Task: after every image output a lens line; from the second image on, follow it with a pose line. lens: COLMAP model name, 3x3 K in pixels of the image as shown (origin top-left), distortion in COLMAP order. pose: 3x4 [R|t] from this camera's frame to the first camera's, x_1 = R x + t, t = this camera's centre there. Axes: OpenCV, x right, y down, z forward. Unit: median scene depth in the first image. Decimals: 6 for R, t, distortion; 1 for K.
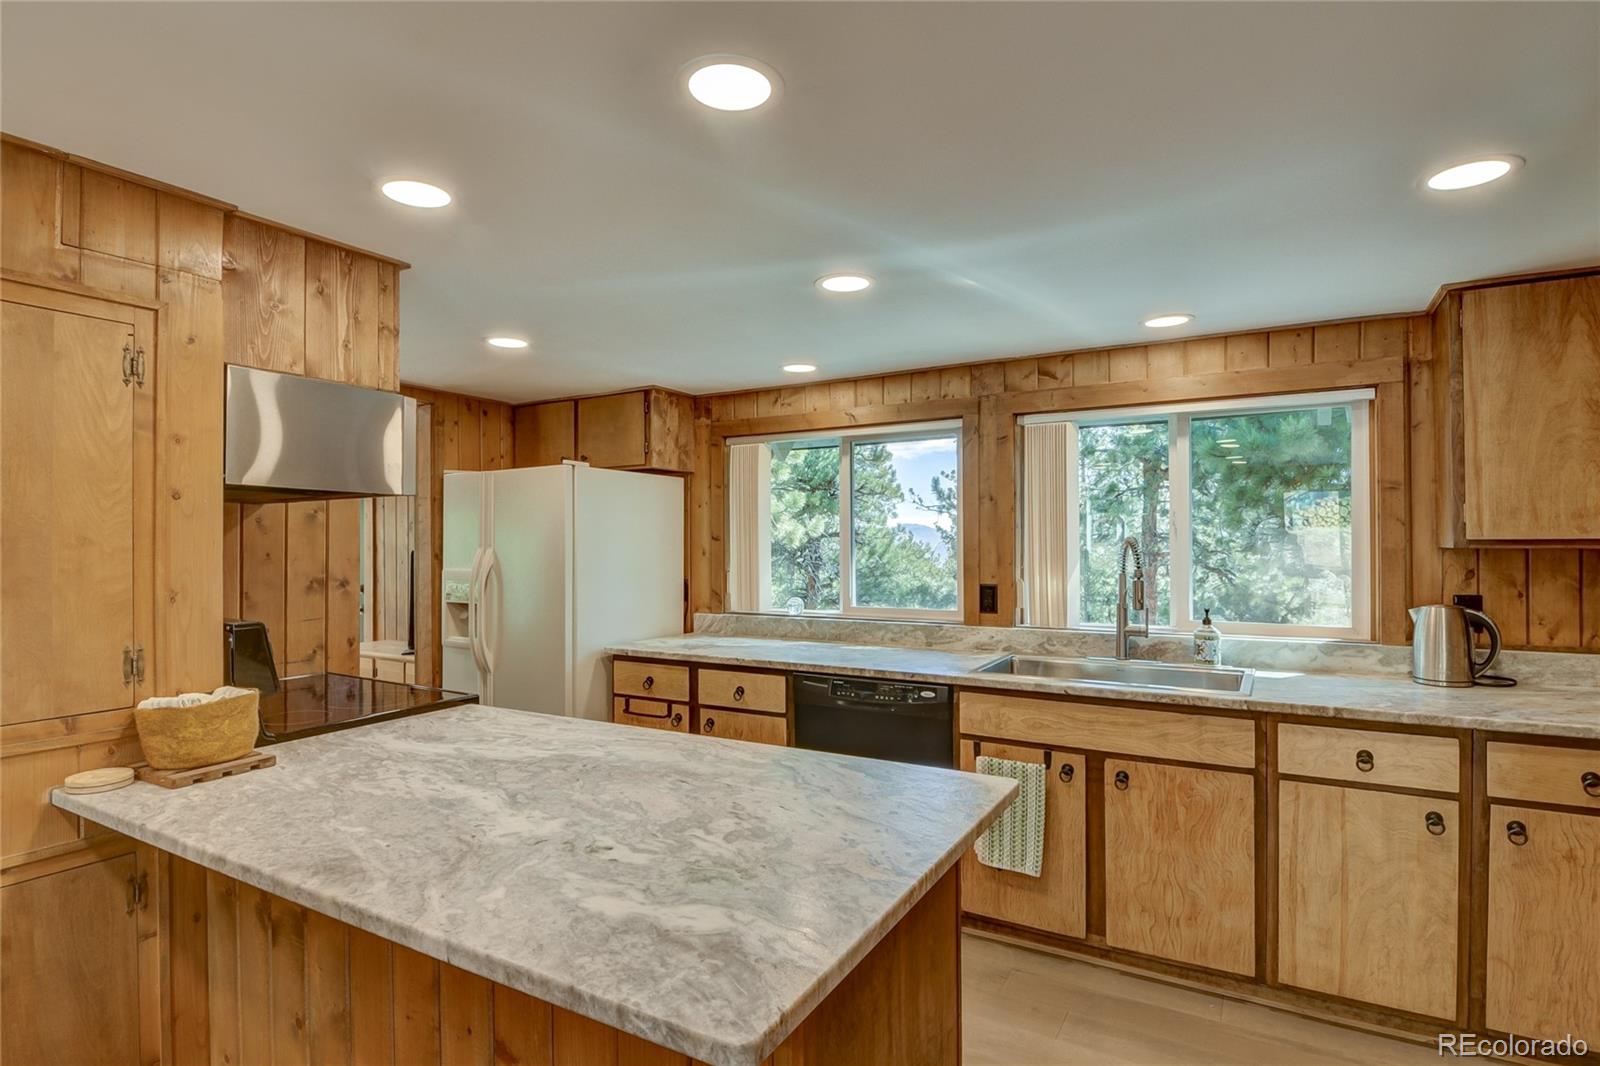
lens RADIAL K [[797.3, 0, 783.6], [0, 797.3, 535.7], [0, 0, 1]] dist [-0.027427, -0.000797]
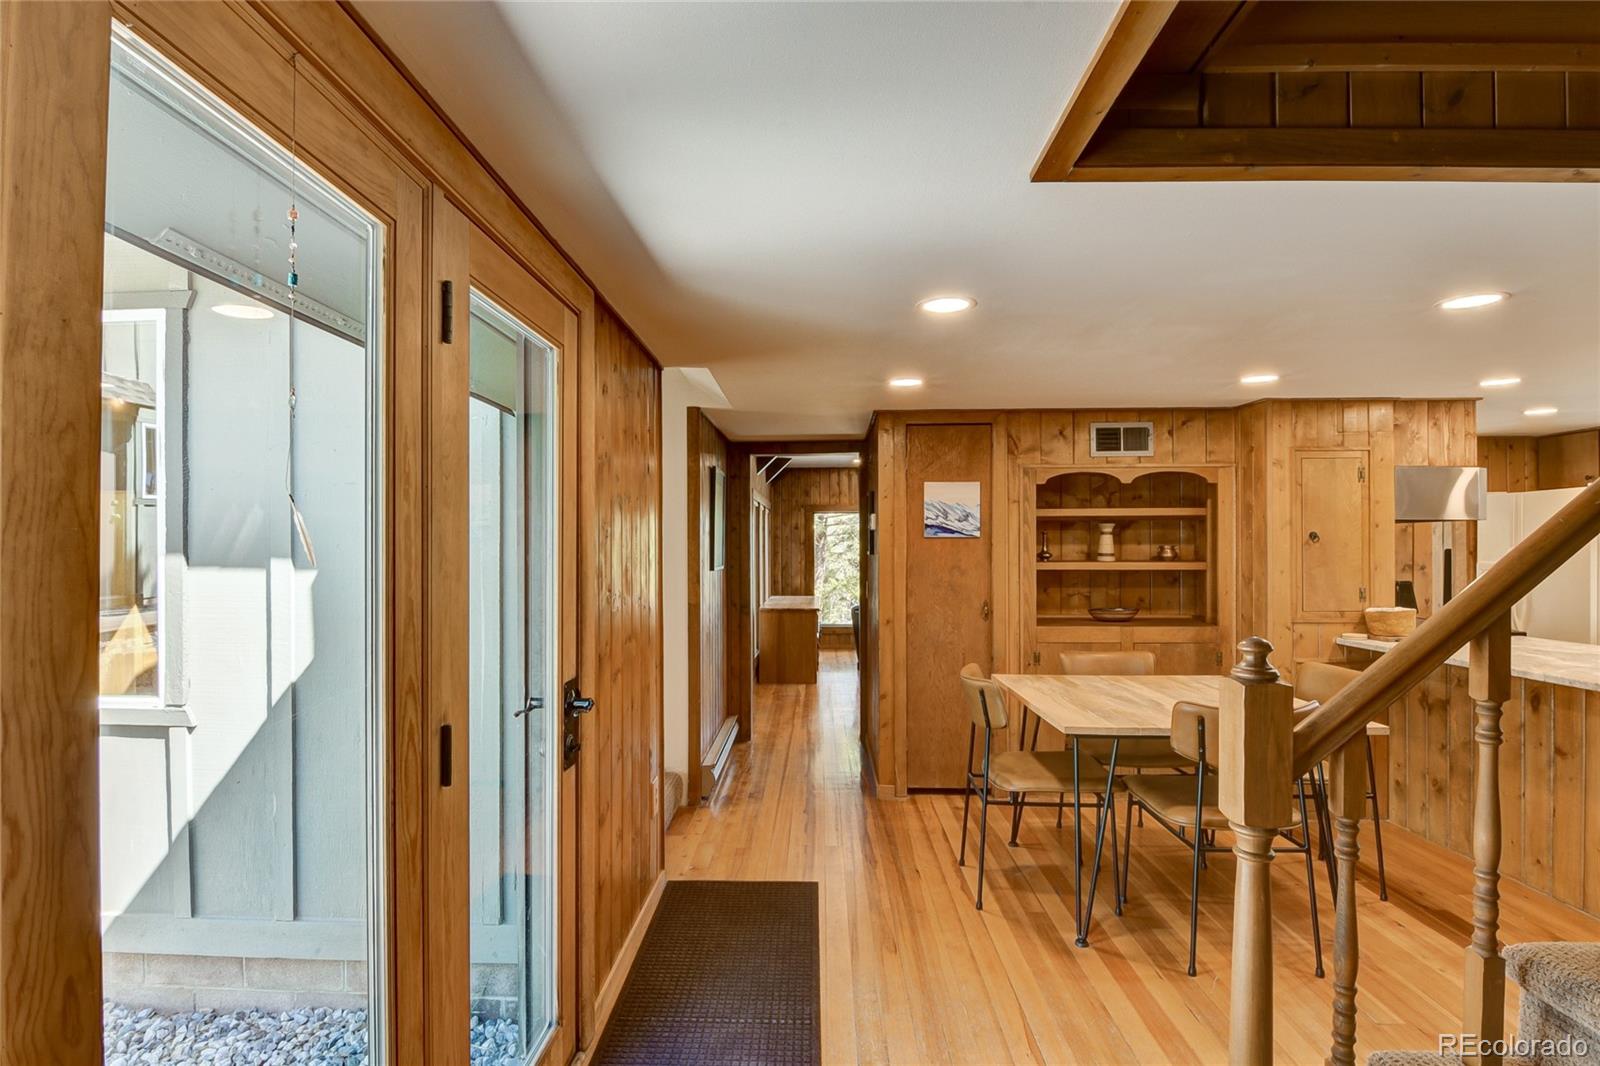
lens RADIAL K [[810.5, 0, 785.2], [0, 810.5, 548.4], [0, 0, 1]] dist [-0.012947, -0.002184]
pose [[0.496286, 0.004952, -0.868145, 0.254836], [0.011931, 0.999850, 0.012524, -0.018636], [0.868077, -0.016573, 0.496152, -0.984465]]
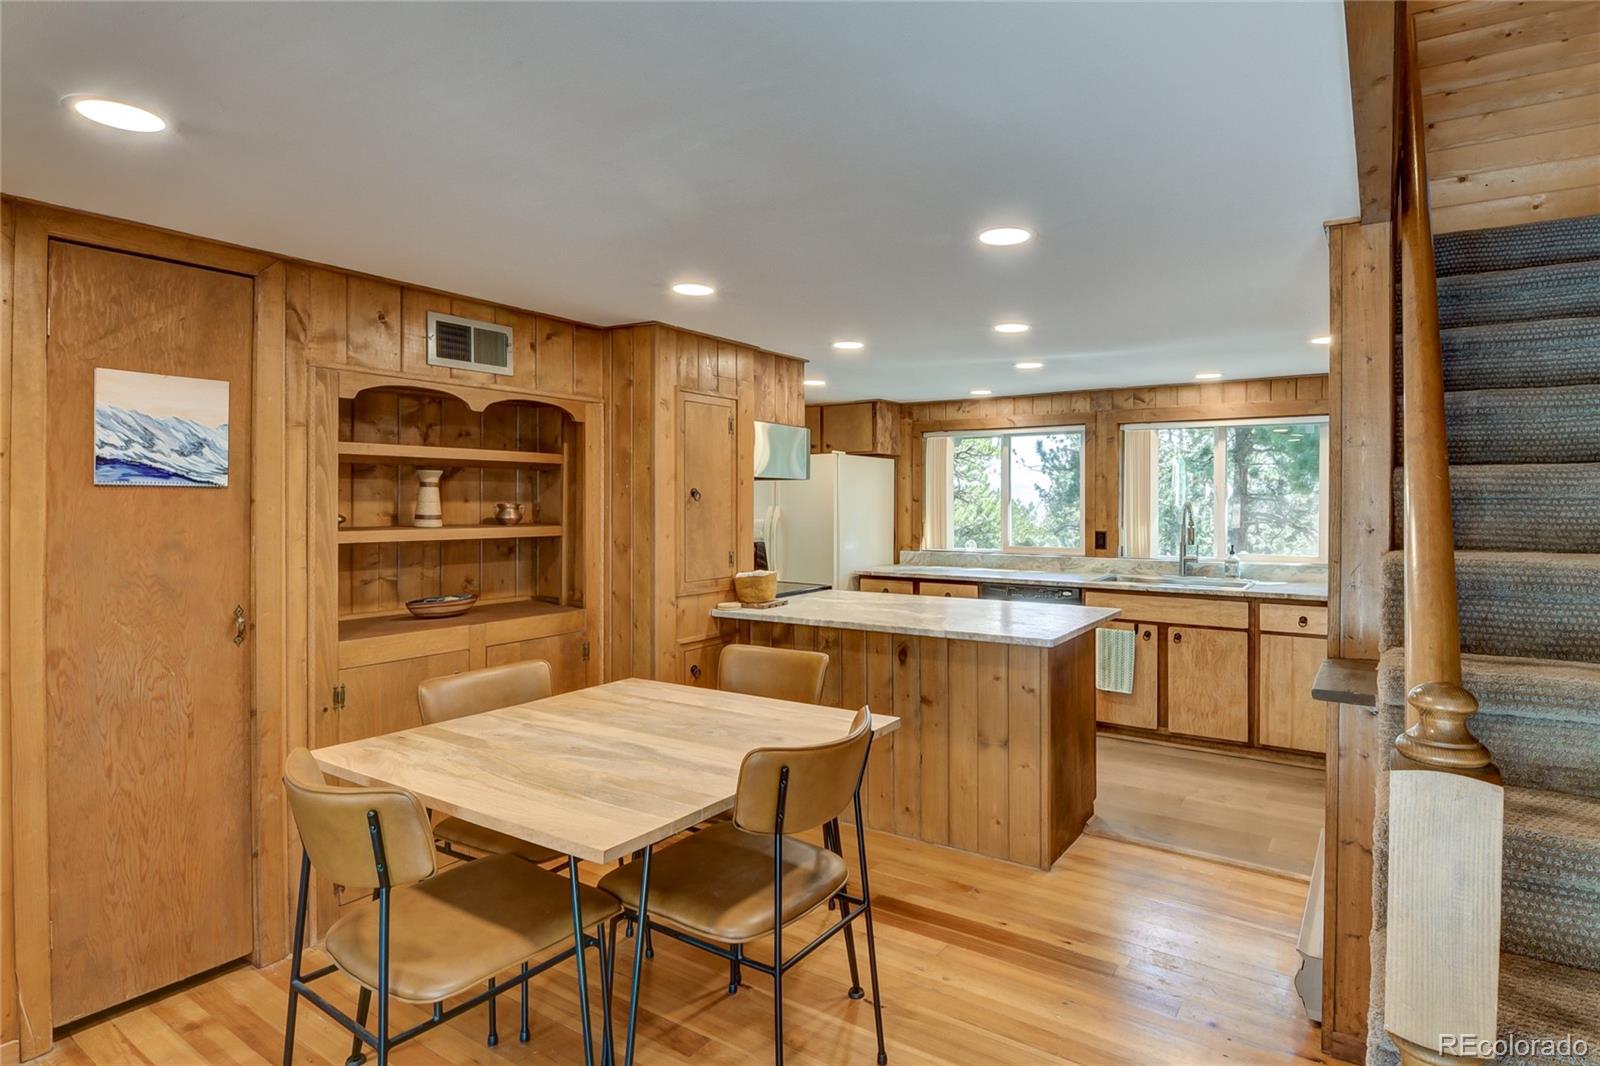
lens RADIAL K [[844.1, 0, 874.0], [0, 844.1, 501.8], [0, 0, 1]] dist [-0.020278, -0.002072]
pose [[0.999964, 0.005482, 0.006413, -0.228671], [-0.005552, 0.999925, 0.010920, -0.014159], [-0.006352, -0.010955, 0.999920, -0.750975]]
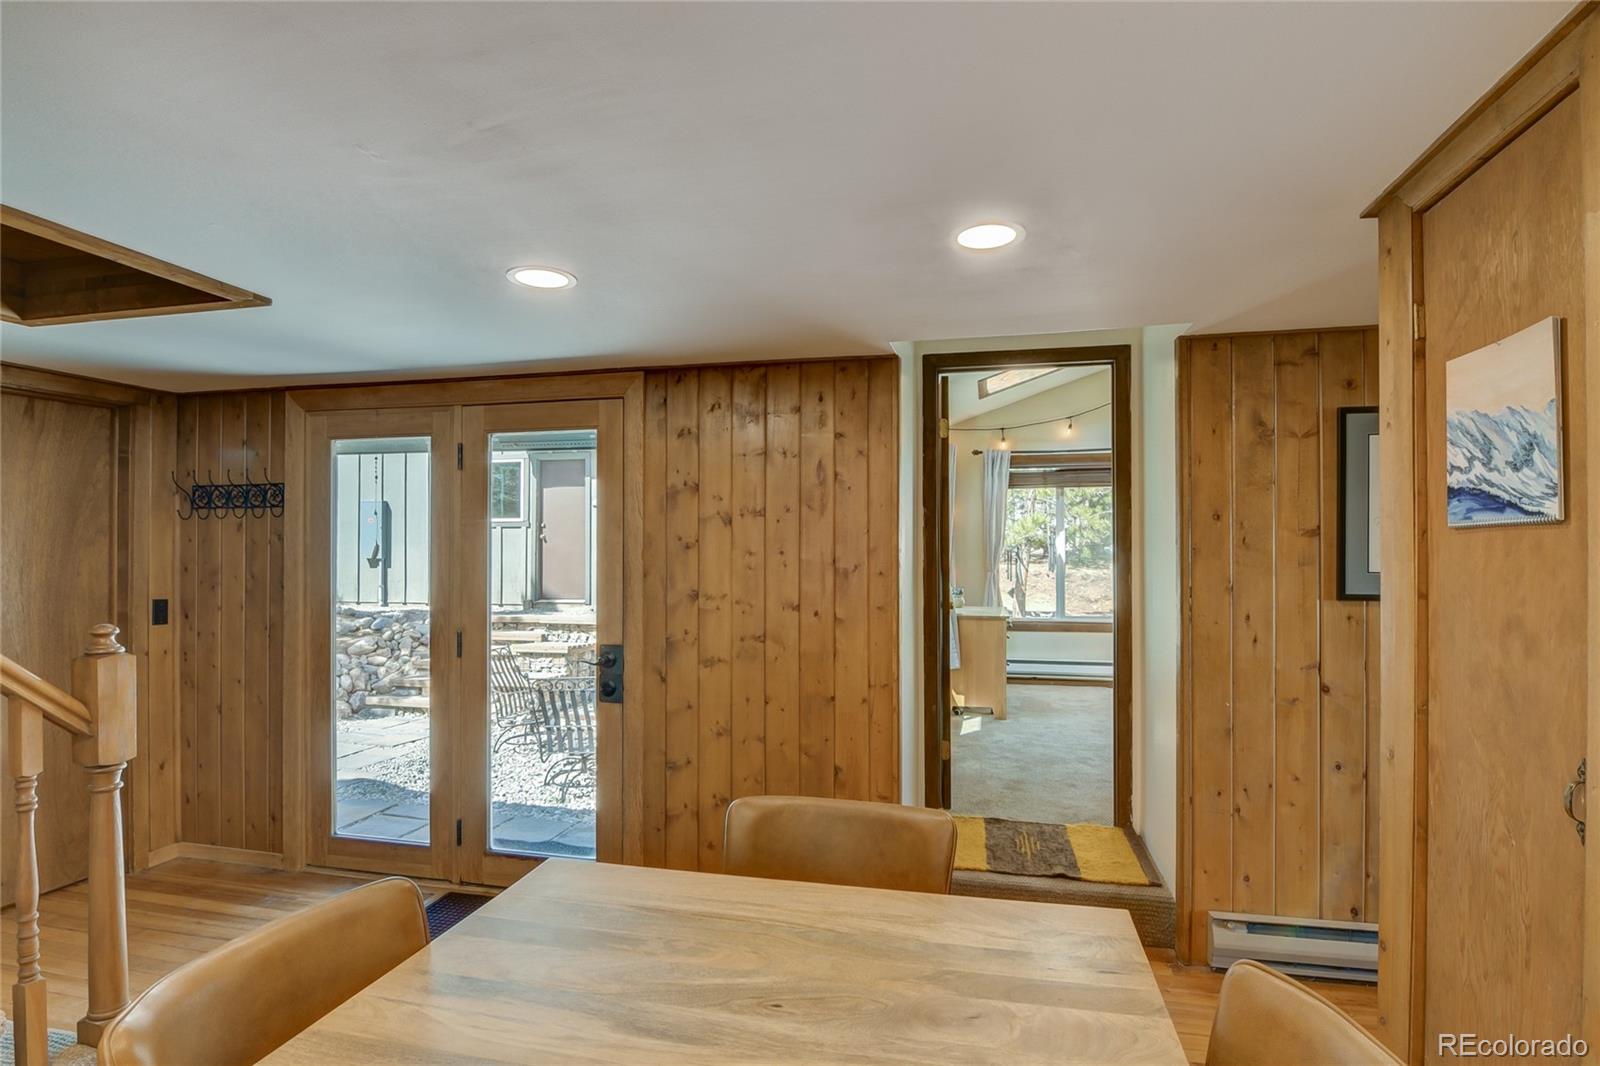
lens RADIAL K [[810.5, 0, 785.2], [0, 810.5, 548.4], [0, 0, 1]] dist [-0.012947, -0.002184]
pose [[-0.959388, 0.001508, -0.282086, -0.371124], [0.008499, 0.999686, -0.023563, 0.003004], [0.281962, -0.025003, -0.959100, 0.305949]]
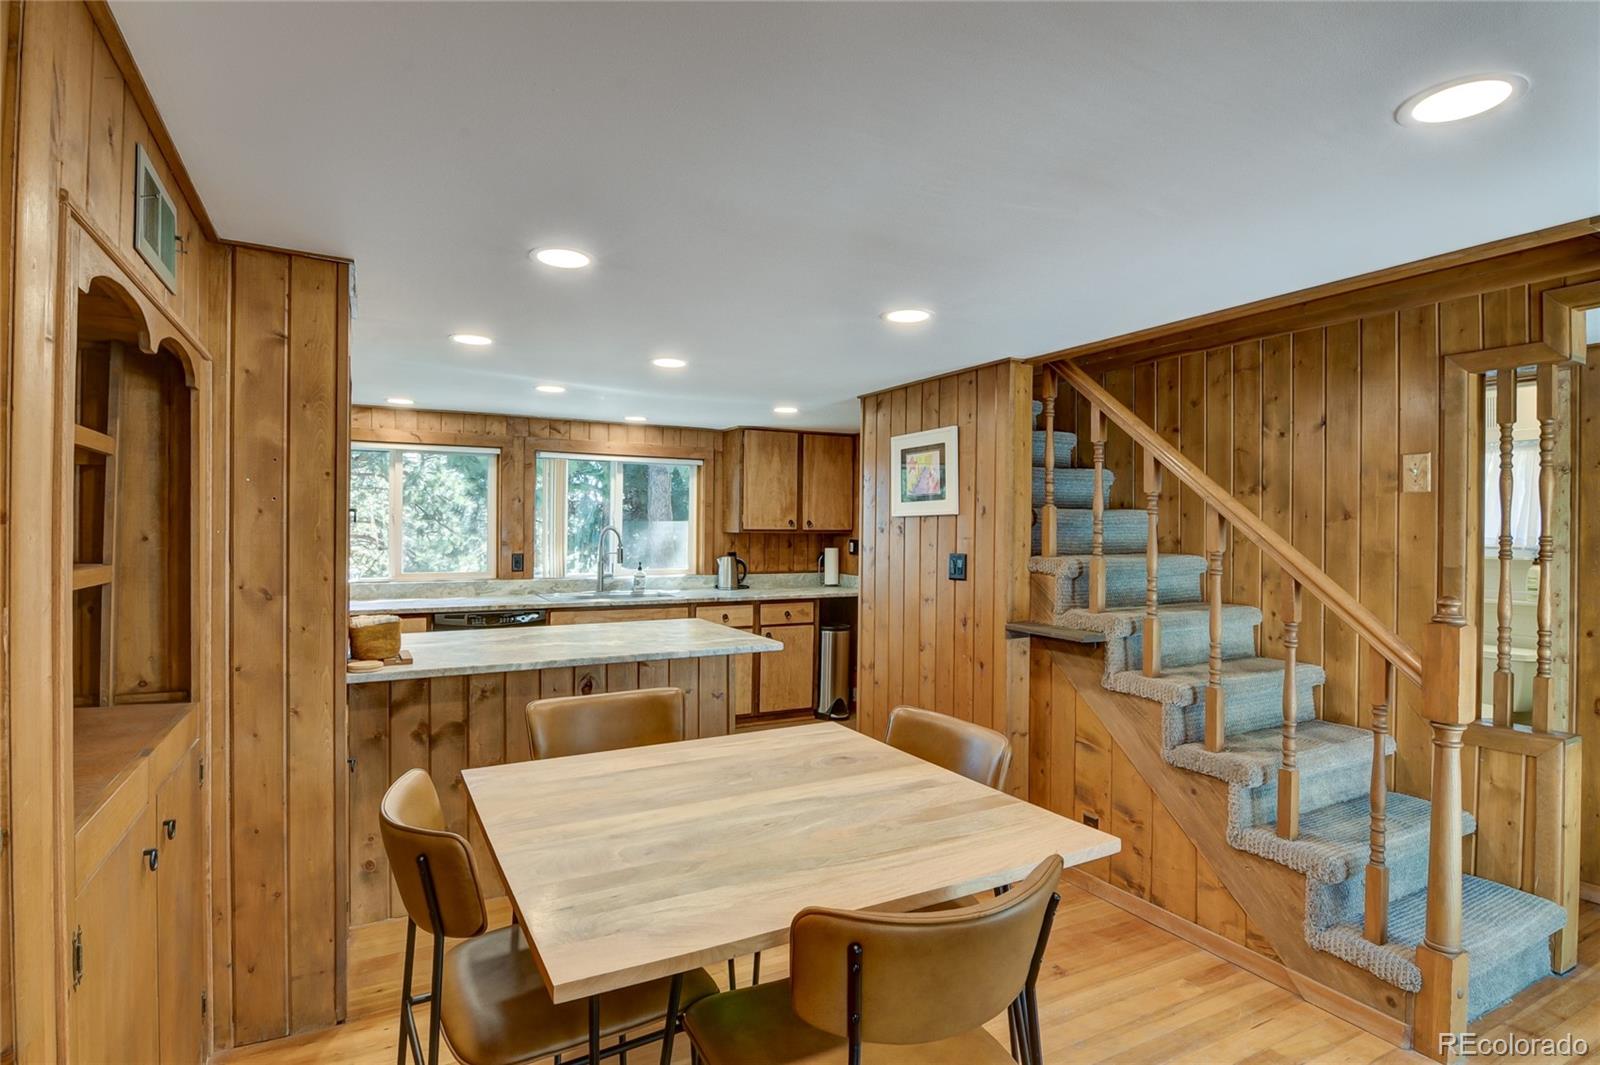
lens RADIAL K [[779.3, 0, 813.4], [0, 779.3, 538.6], [0, 0, 1]] dist [-0.010554, -0.000690]
pose [[0.494670, -0.001652, 0.869079, -0.918283], [-0.020150, 0.999708, 0.013370, -0.003441], [-0.868847, -0.024126, 0.494492, -0.337209]]
